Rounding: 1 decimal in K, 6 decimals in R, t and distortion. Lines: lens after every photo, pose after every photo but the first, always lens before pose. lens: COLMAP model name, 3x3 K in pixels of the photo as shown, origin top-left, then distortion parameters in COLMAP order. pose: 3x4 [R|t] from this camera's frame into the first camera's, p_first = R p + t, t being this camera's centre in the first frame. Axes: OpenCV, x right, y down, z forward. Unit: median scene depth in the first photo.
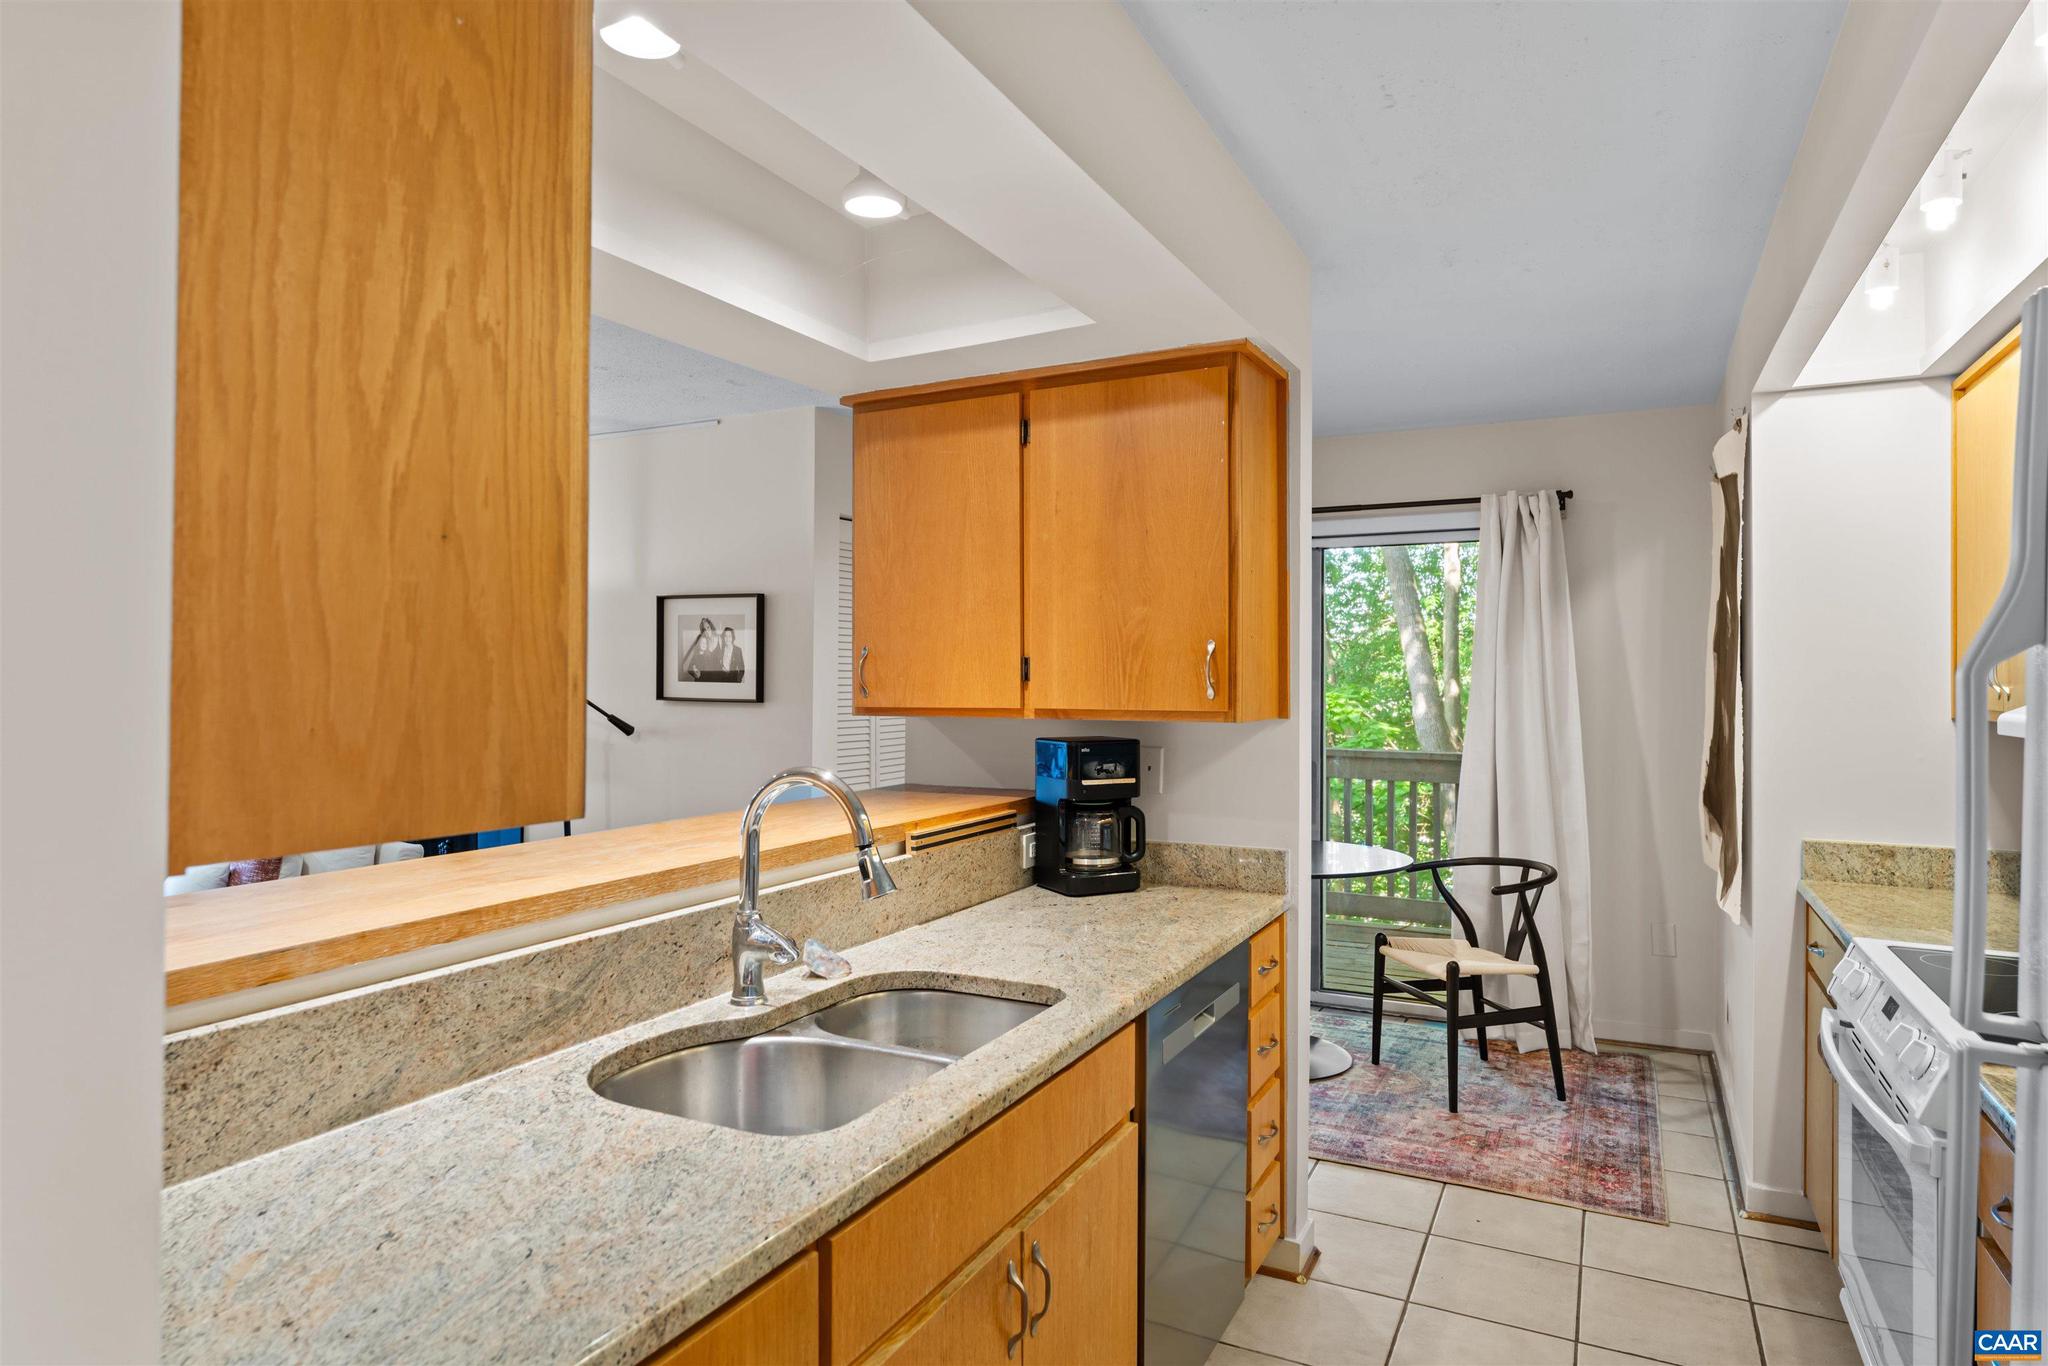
lens RADIAL K [[1180.3, 0, 1017.2], [0, 1180.3, 657.1], [0, 0, 1]] dist [-0.000977, 0.001014]
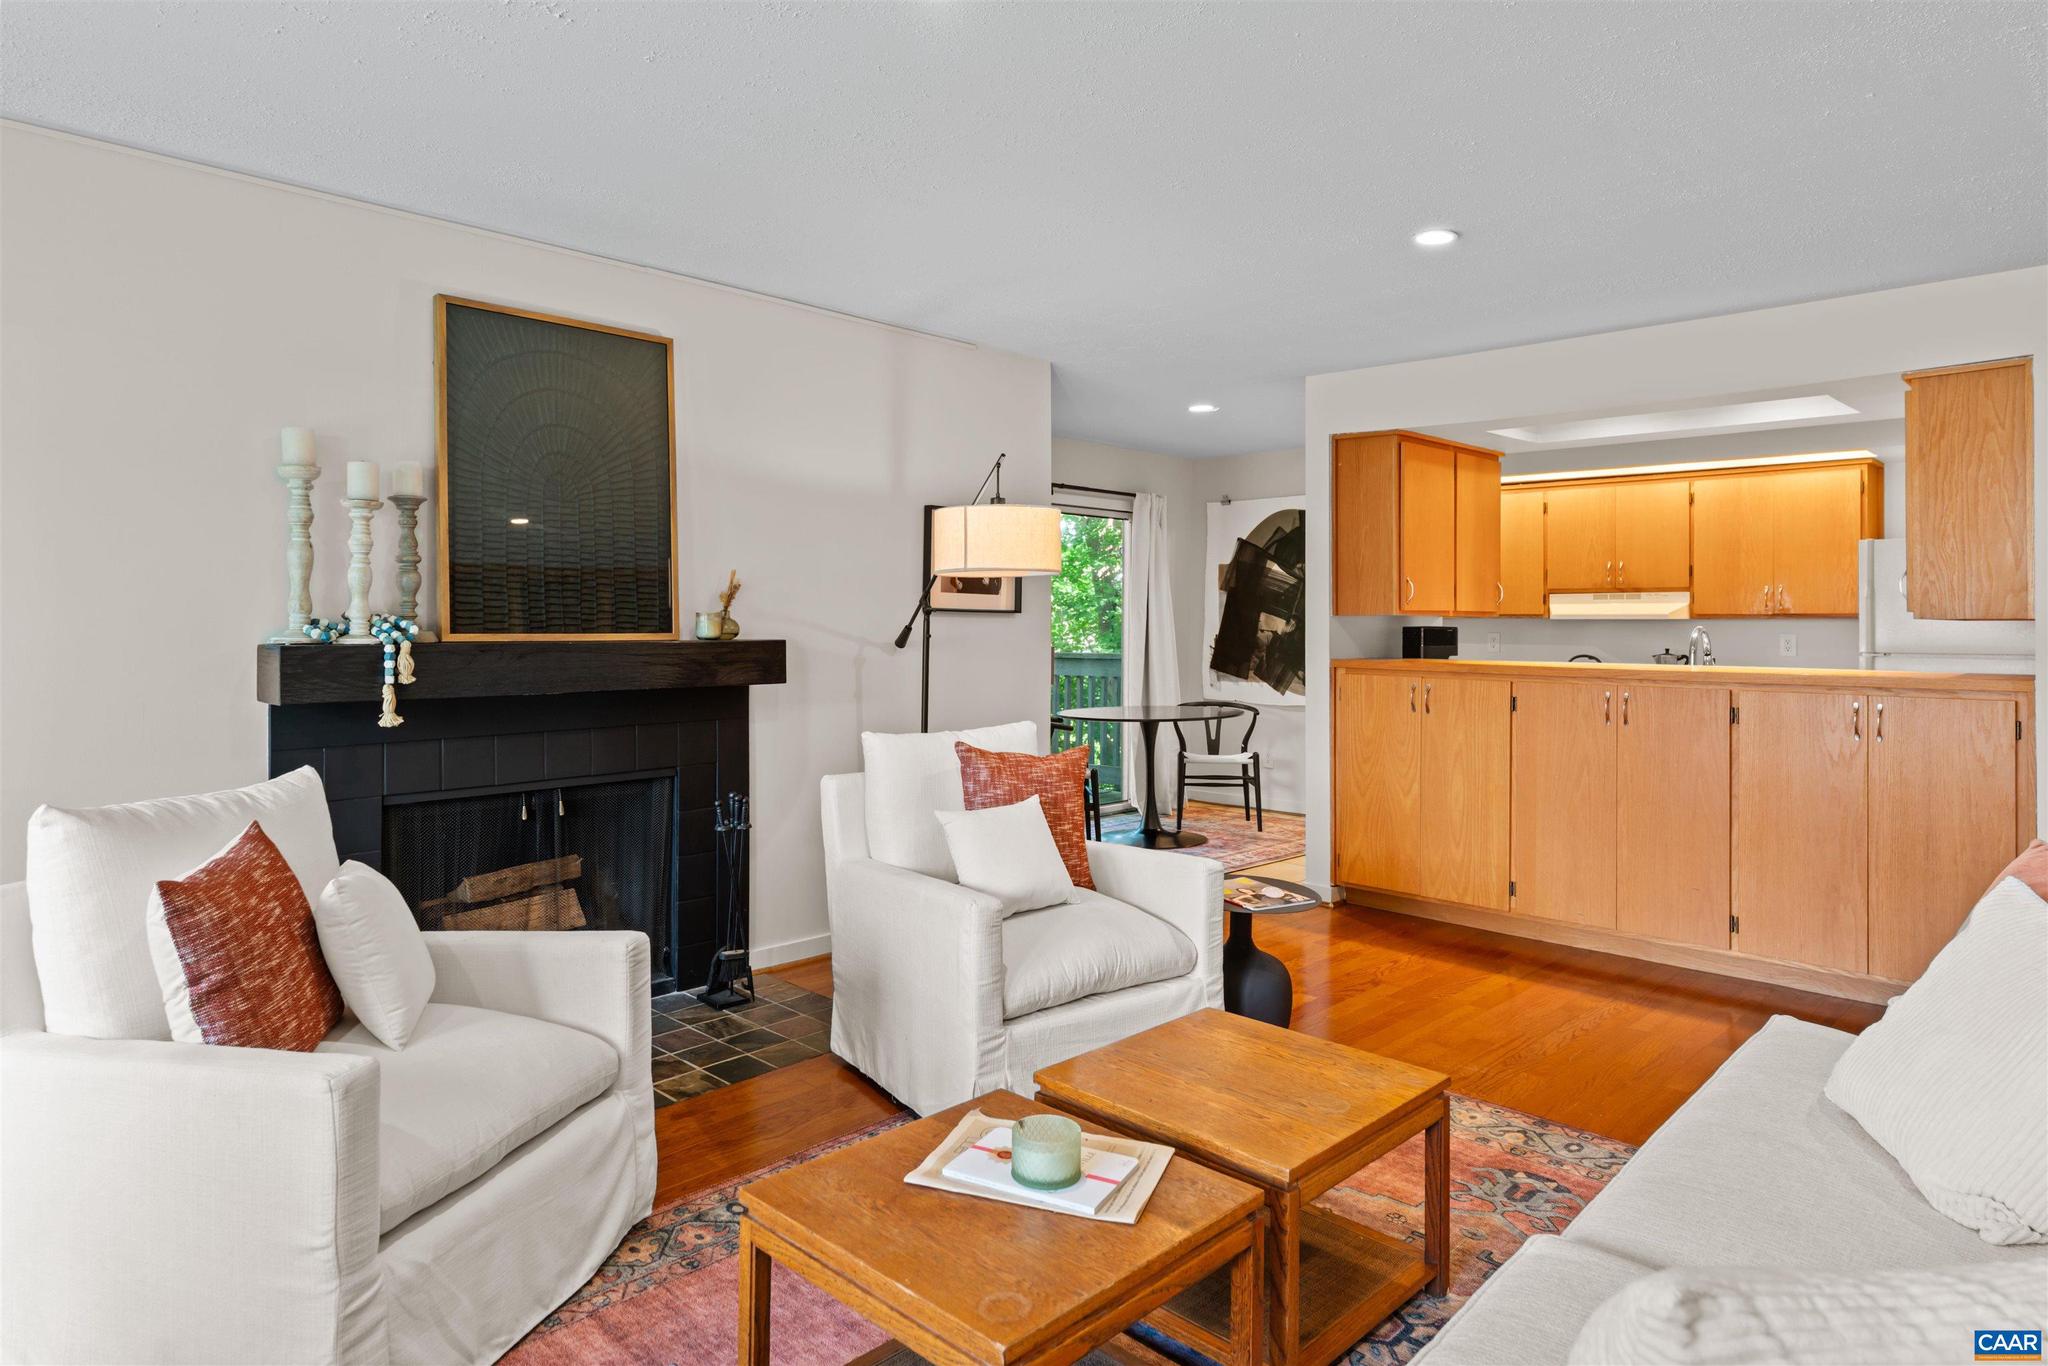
lens RADIAL K [[1189.6, 0, 1016.4], [0, 1189.6, 611.8], [0, 0, 1]] dist [0.001355, 0.000629]
pose [[0.308041, 0.010382, 0.951316, -1.275096], [-0.022996, 0.999730, -0.003465, 0.040916], [-0.951095, -0.020809, 0.308196, 0.646723]]
